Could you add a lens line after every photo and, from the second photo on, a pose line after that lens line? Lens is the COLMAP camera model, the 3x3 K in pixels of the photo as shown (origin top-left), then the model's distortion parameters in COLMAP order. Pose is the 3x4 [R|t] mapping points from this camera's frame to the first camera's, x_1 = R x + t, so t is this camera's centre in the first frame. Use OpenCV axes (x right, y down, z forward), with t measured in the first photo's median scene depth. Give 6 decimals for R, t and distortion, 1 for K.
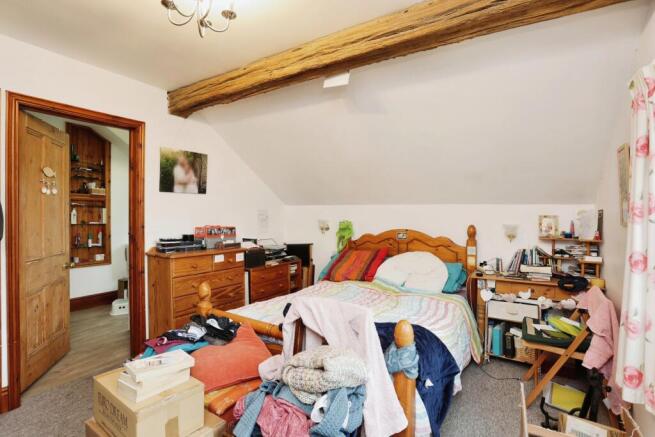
lens RADIAL K [[337.3, 0, 327.5], [0, 337.3, 218.5], [0, 0, 1]] dist [-0.000778, -0.000135]
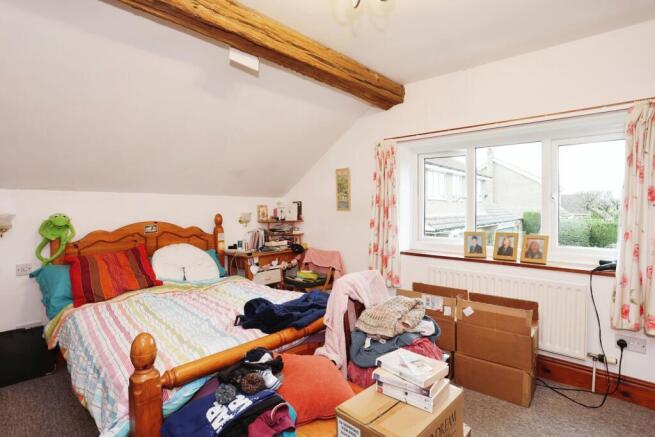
lens RADIAL K [[345.0, 0, 326.9], [0, 345.0, 204.9], [0, 0, 1]] dist [-0.000072, 0.000043]
pose [[0.152601, -0.001311, 0.988287, -0.674581], [0.008590, 0.999963, 0.000000, -0.007384], [-0.988251, 0.008489, 0.152607, 0.495652]]
